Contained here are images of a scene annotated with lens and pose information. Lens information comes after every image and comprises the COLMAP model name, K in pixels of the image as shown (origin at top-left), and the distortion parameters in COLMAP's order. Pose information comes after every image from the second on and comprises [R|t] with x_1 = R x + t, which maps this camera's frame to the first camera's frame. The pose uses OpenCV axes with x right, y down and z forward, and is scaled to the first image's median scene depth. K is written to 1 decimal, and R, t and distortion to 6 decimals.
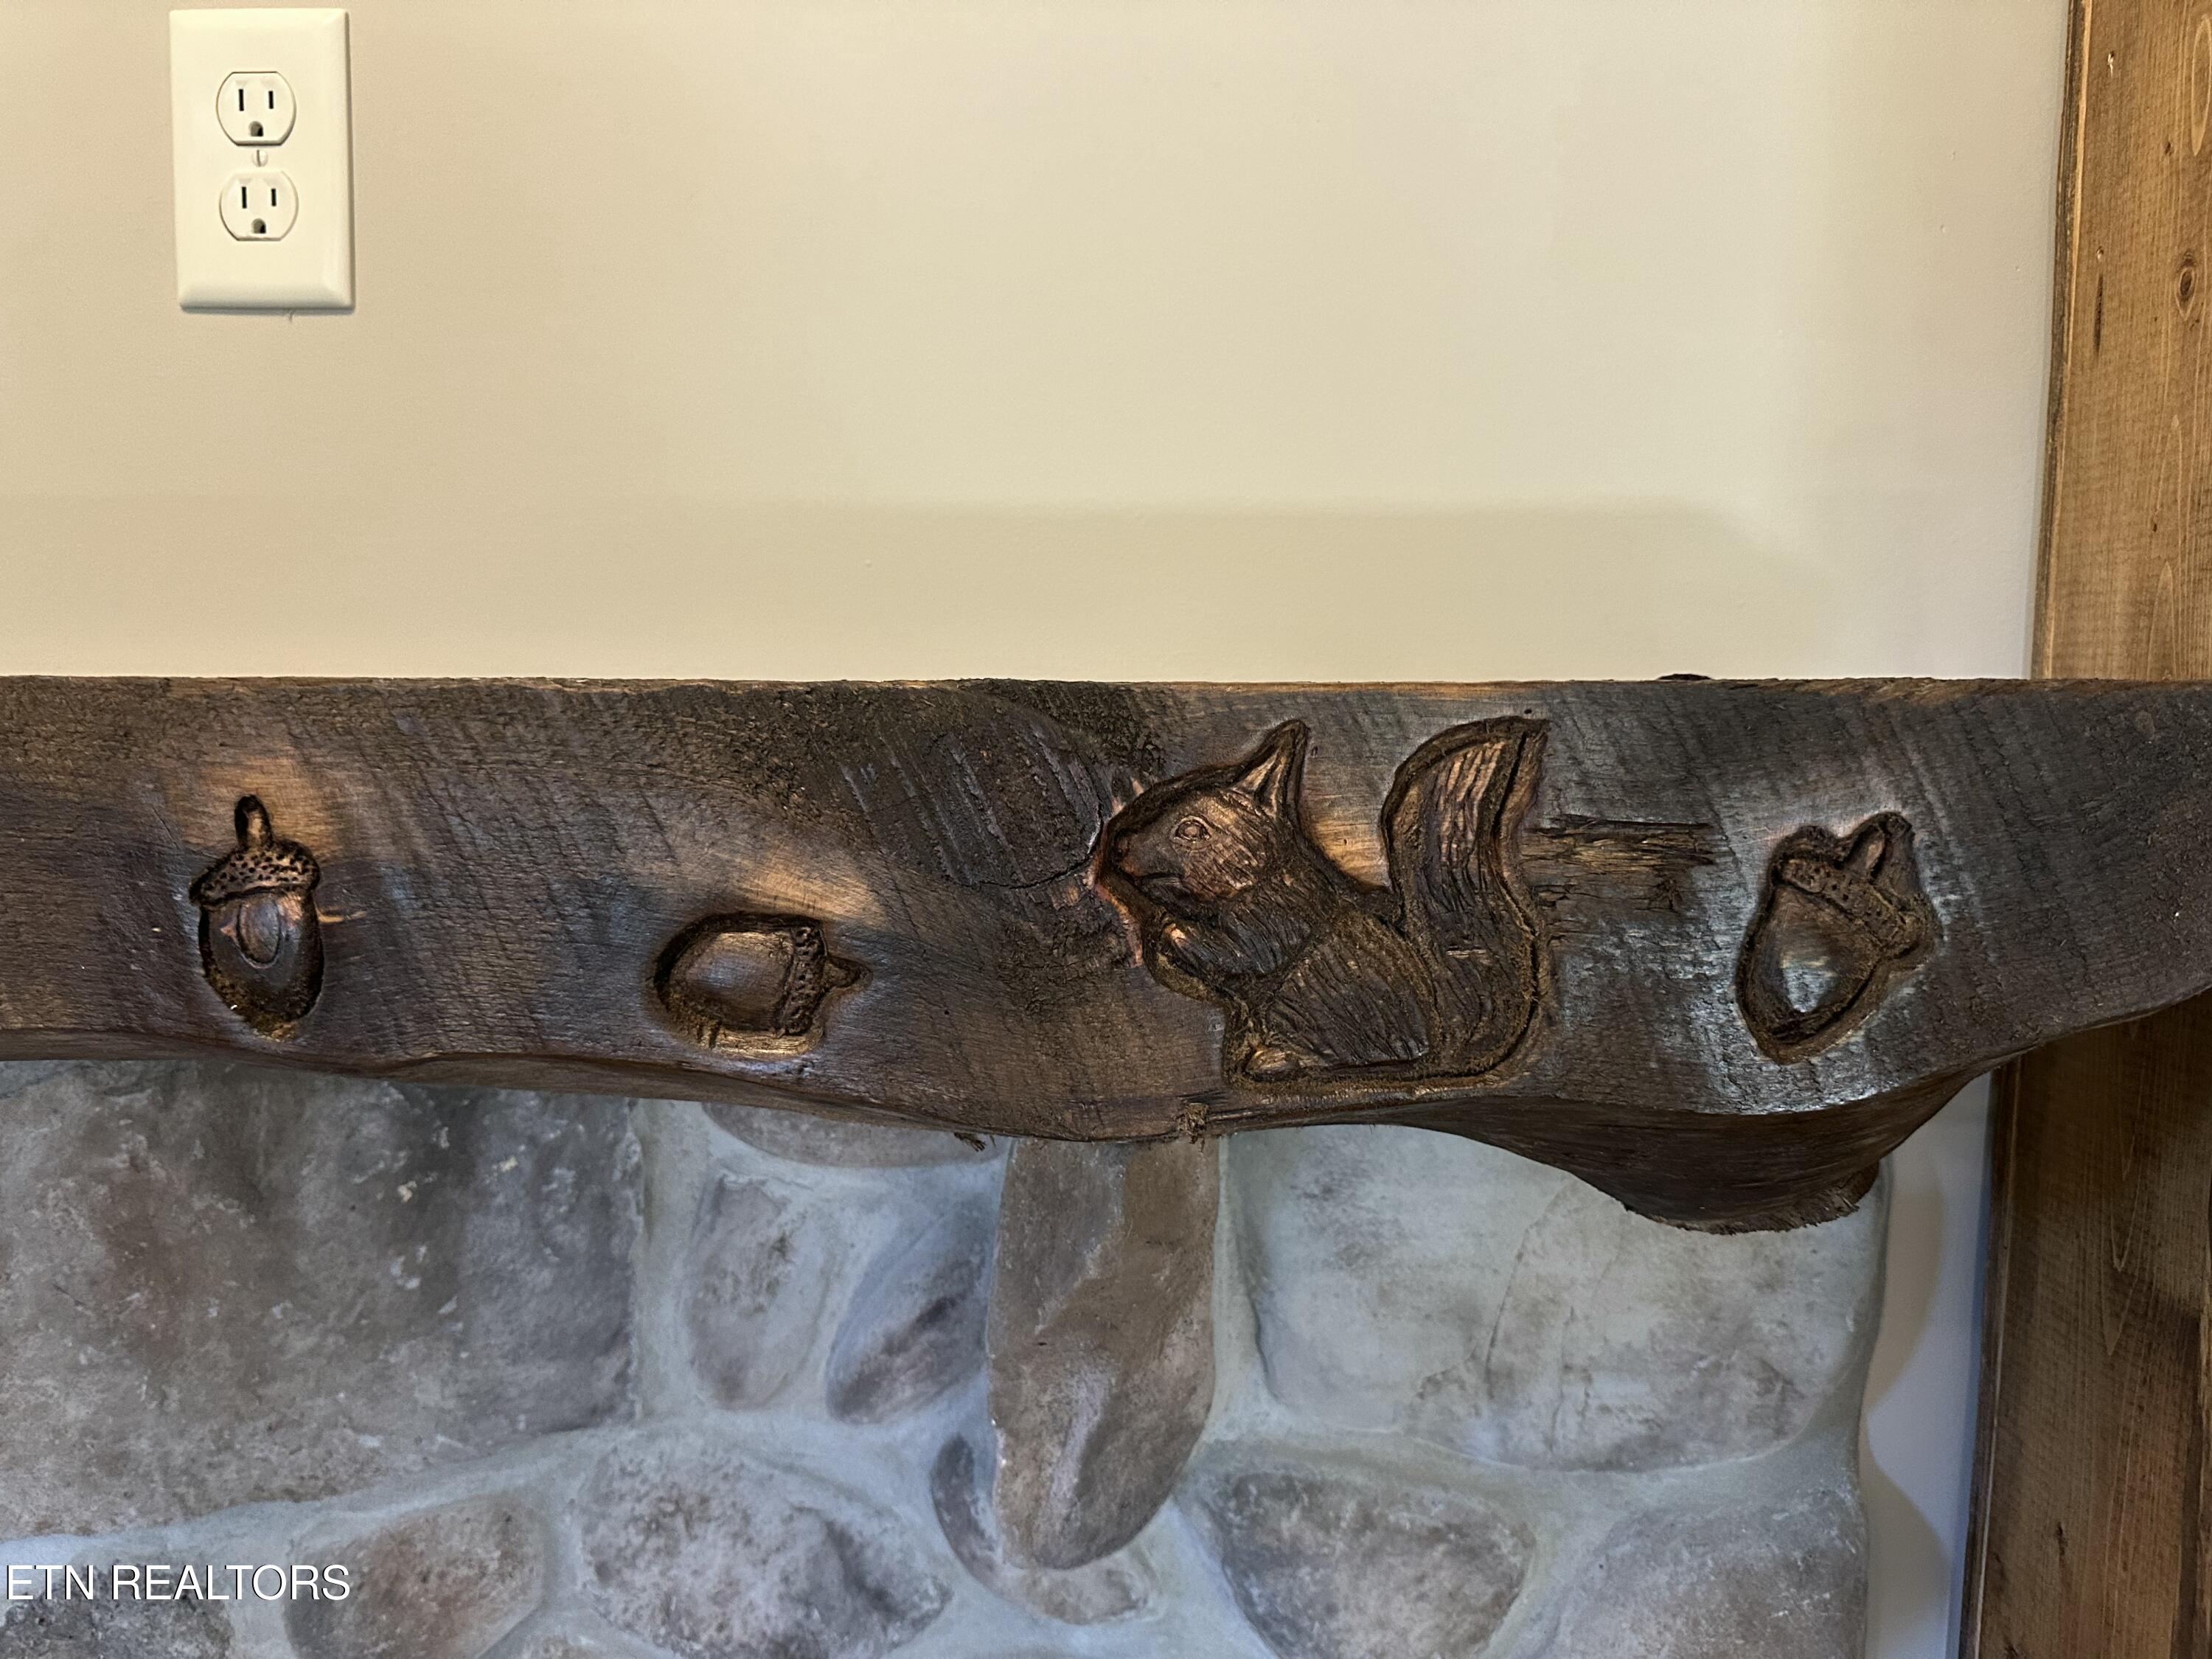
lens RADIAL K [[1569.5, 0, 1106.0], [0, 1569.5, 829.5], [0, 0, 1]] dist [0.000341, -0.002034]
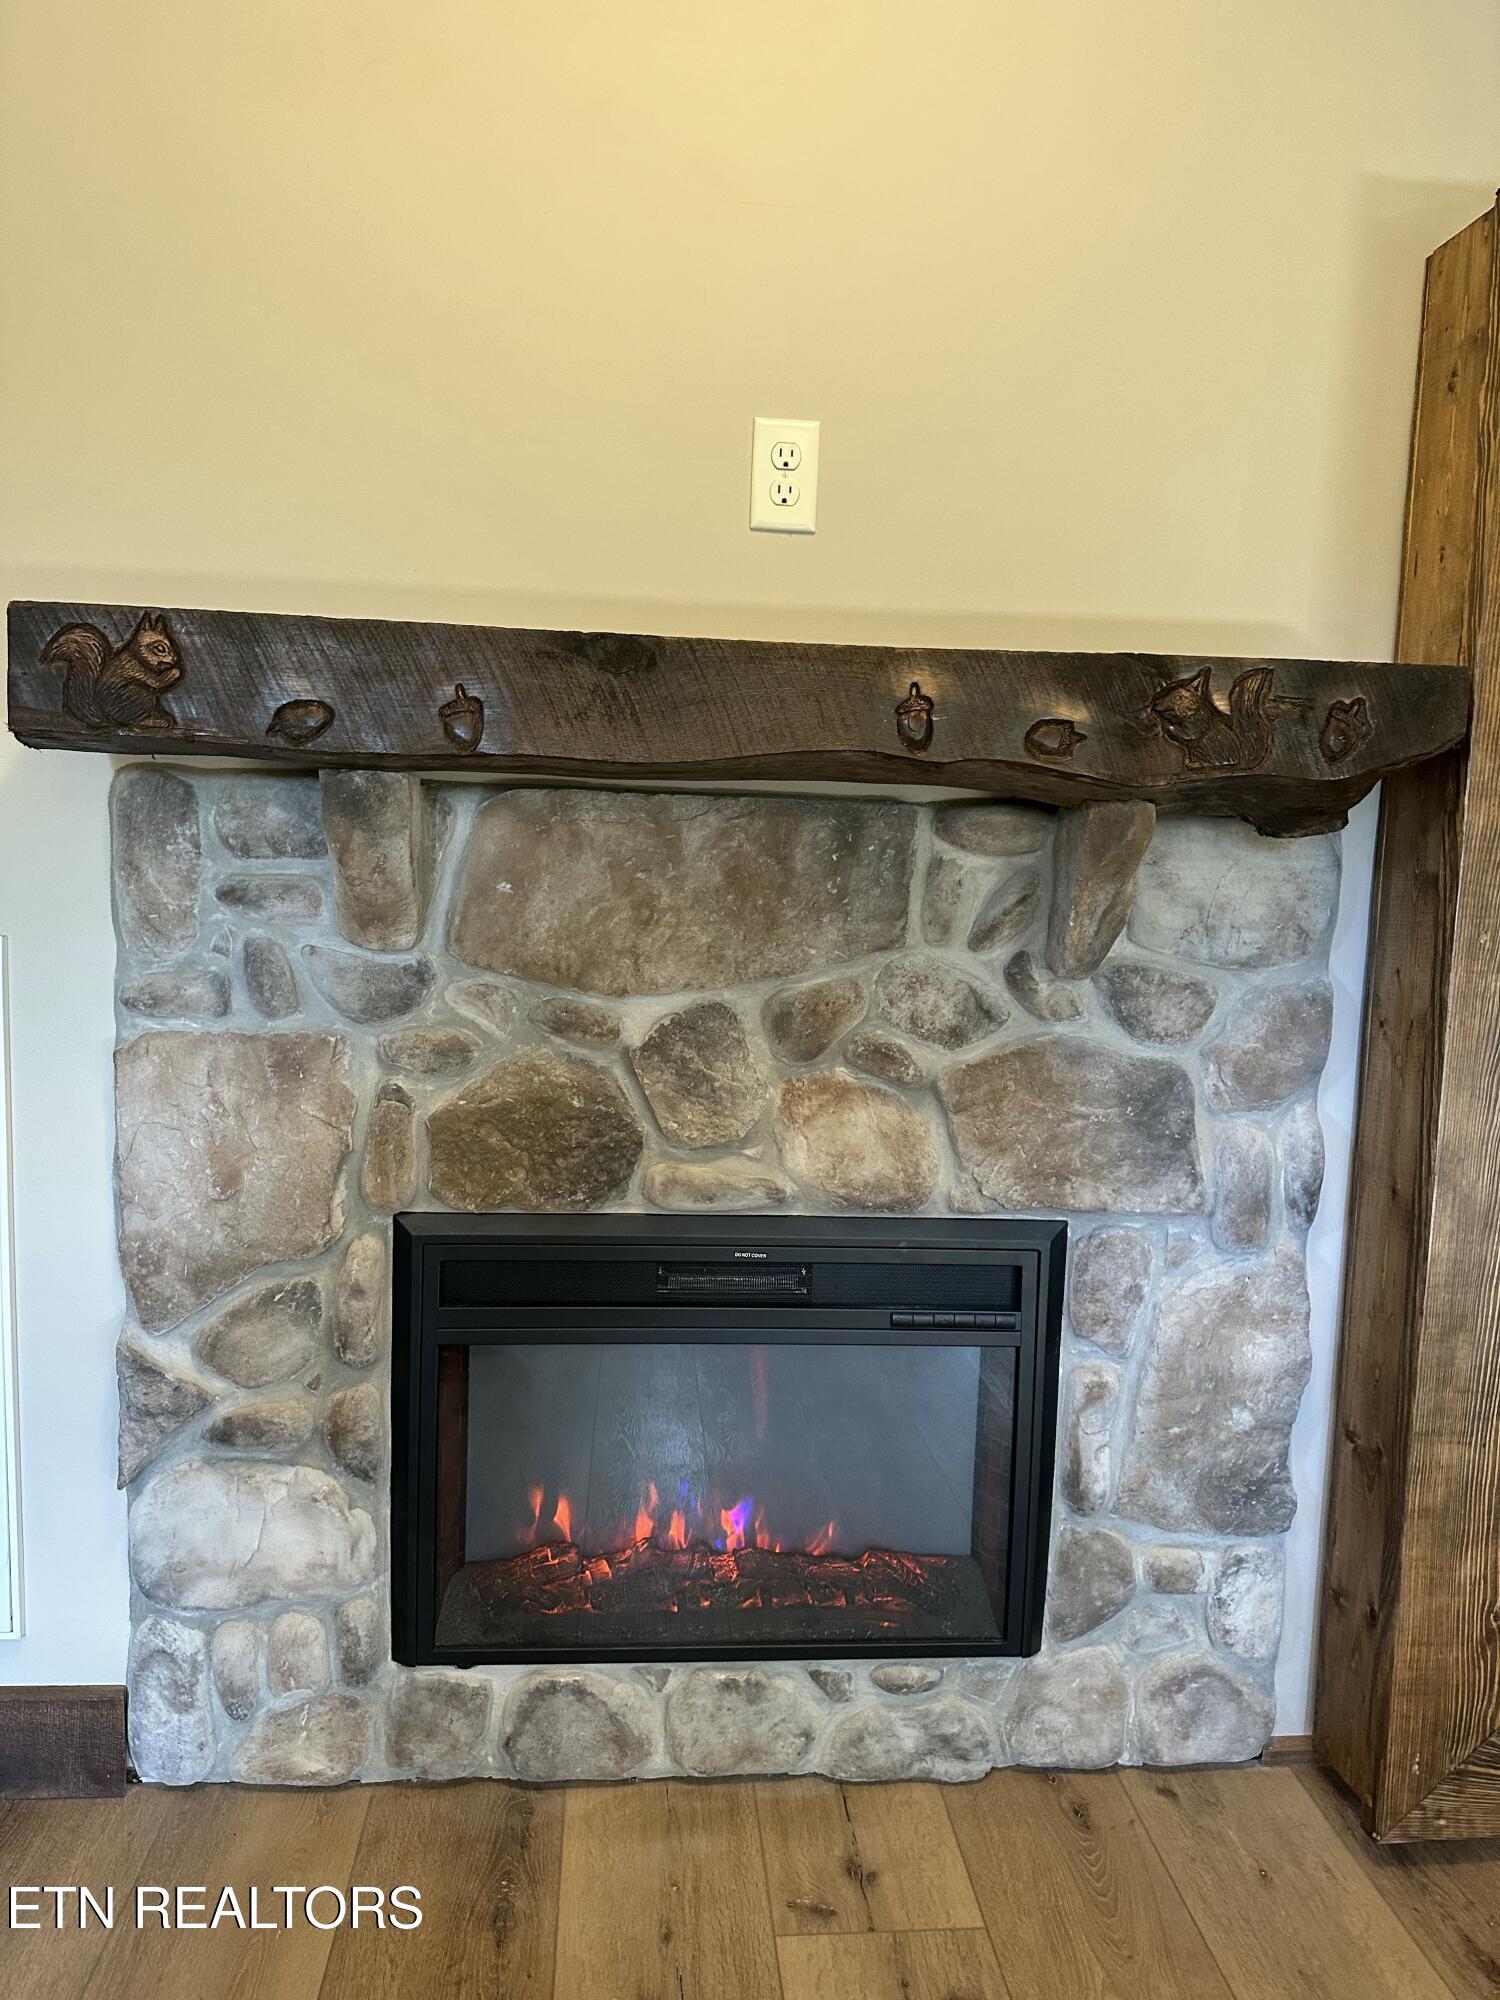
lens RADIAL K [[1405.8, 0, 740.9], [0, 1405.8, 1001.8], [0, 0, 1]] dist [0.135901, -0.246589]
pose [[0.992626, 0.009441, 0.120850, -0.903824], [-0.011103, 0.999853, 0.013087, 0.453441], [-0.120709, -0.014332, 0.992584, -1.462448]]
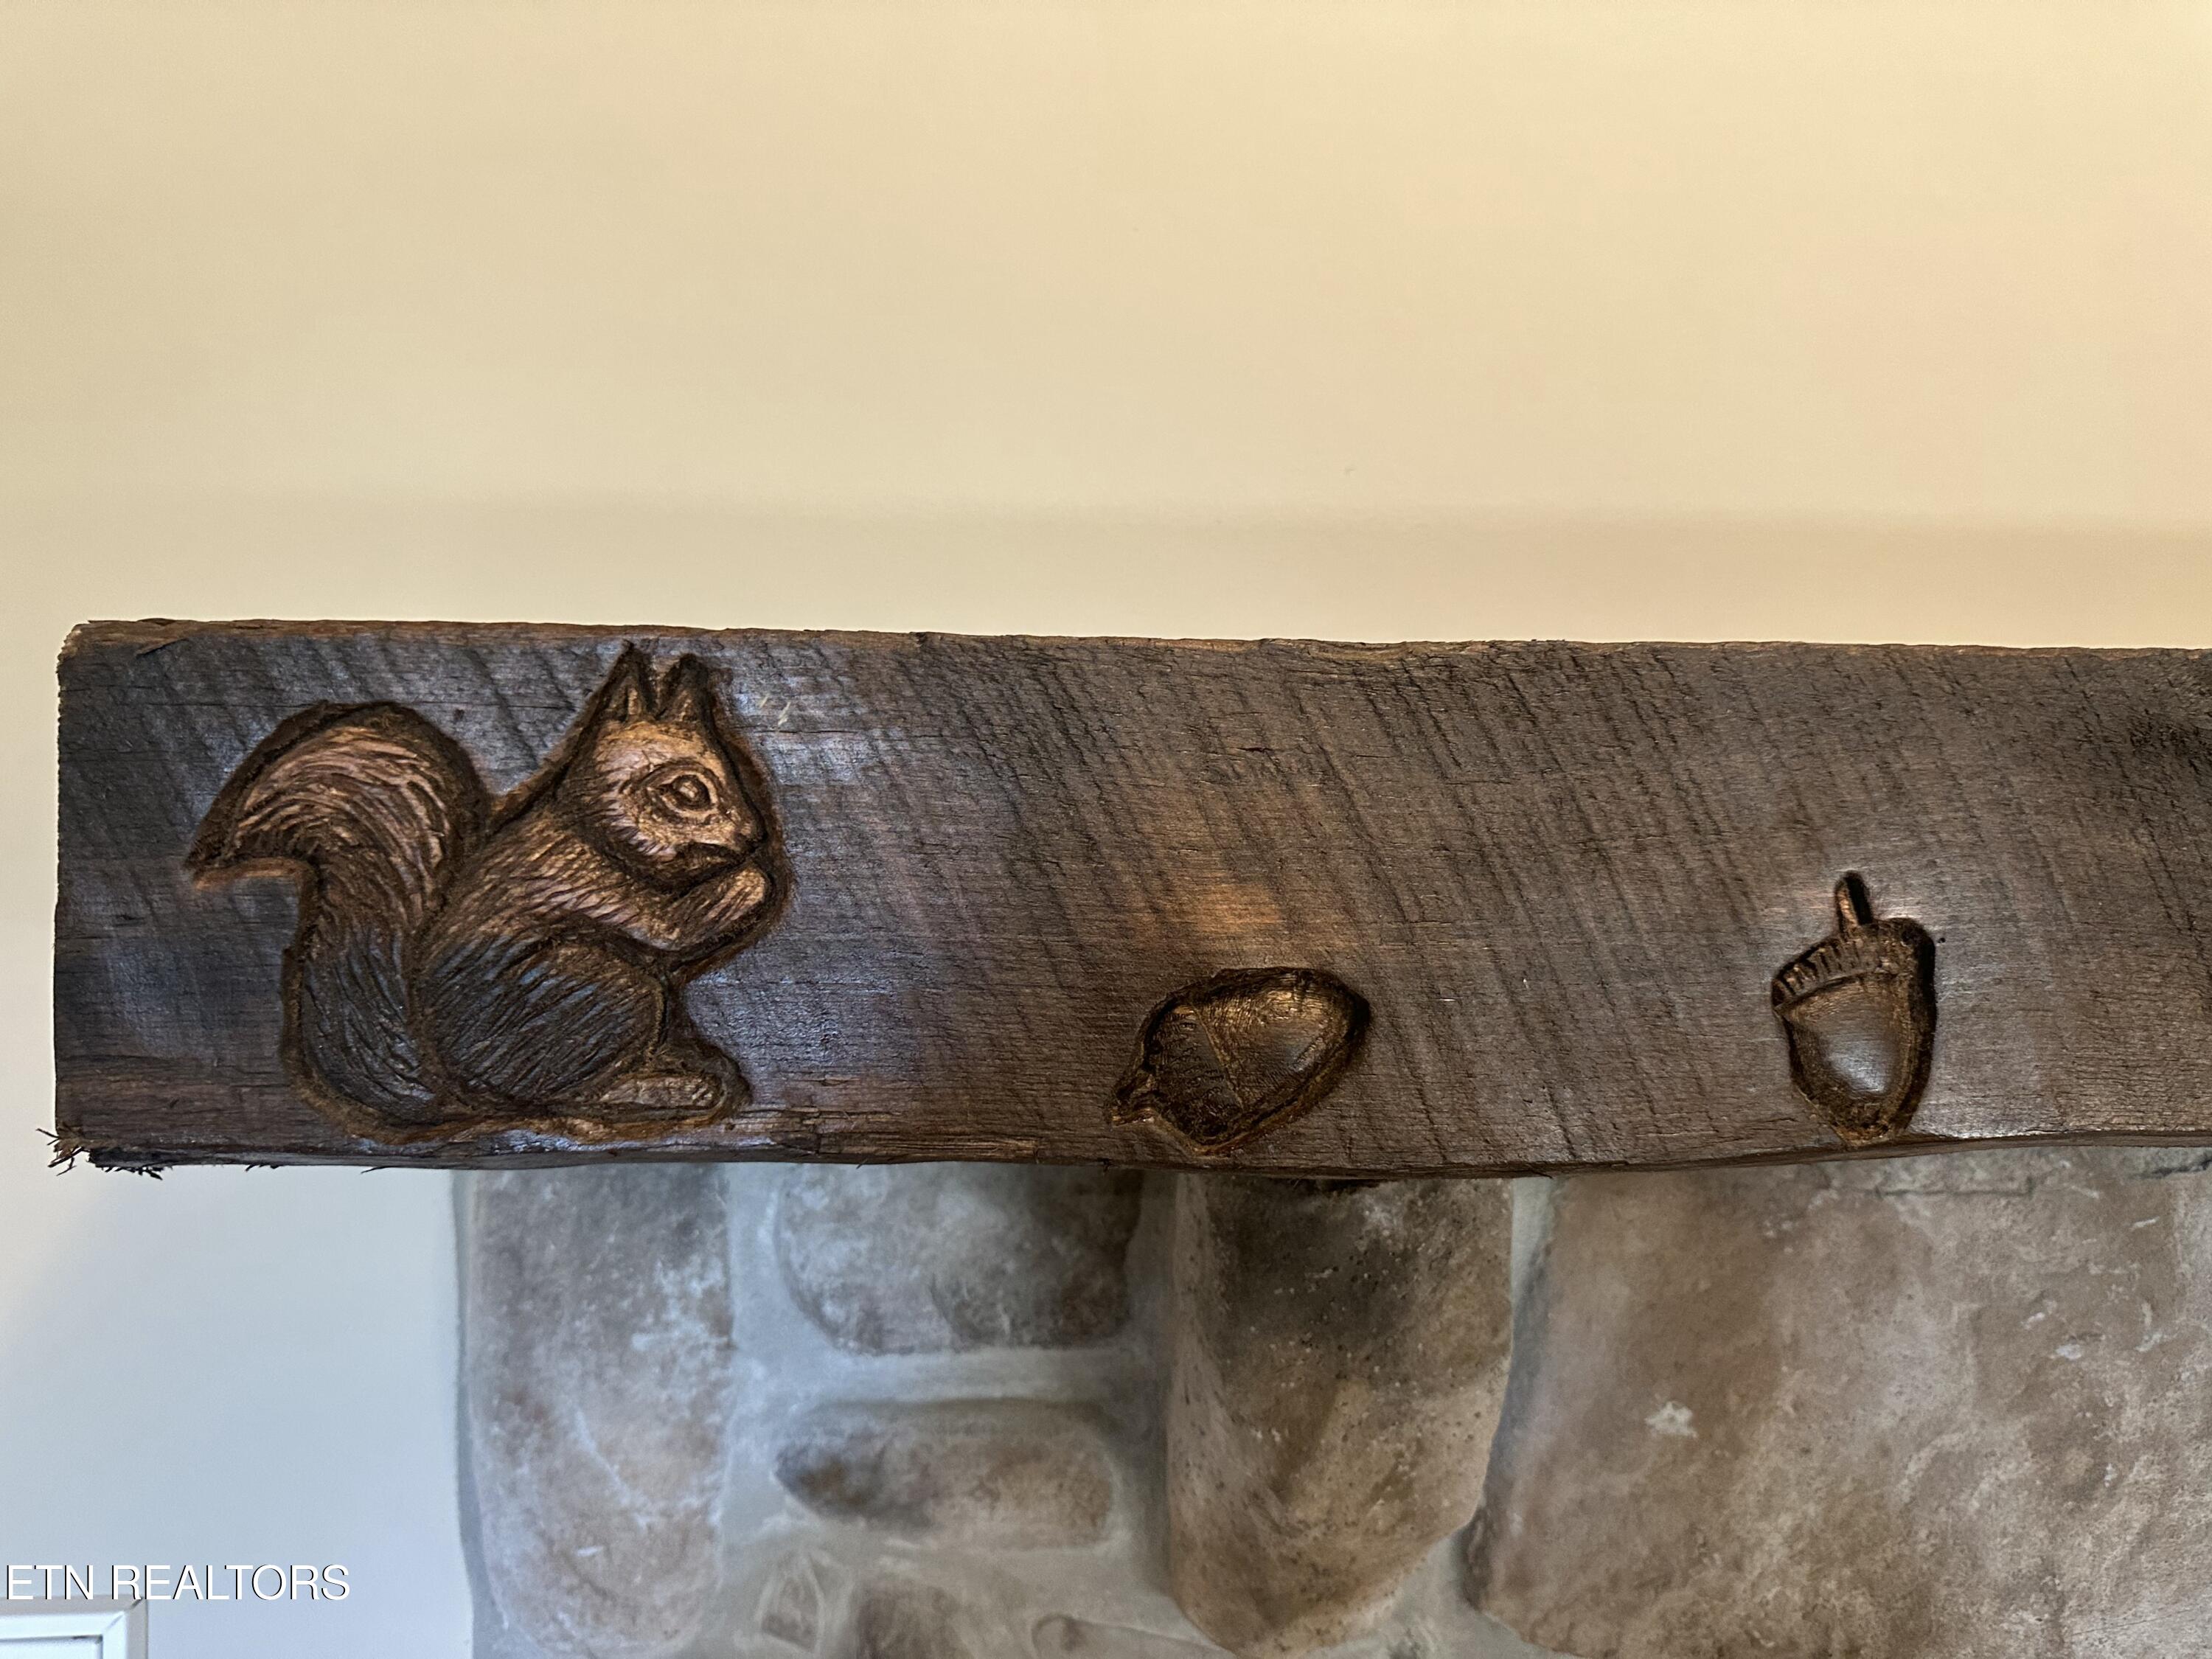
lens RADIAL K [[1645.5, 0, 1132.5], [0, 1645.5, 836.0], [0, 0, 1]] dist [0.049083, -0.122731]
pose [[0.994232, -0.007815, 0.106969, -1.401784], [0.015502, 0.997340, -0.071219, 0.035295], [-0.106127, 0.072467, 0.991708, 0.121592]]
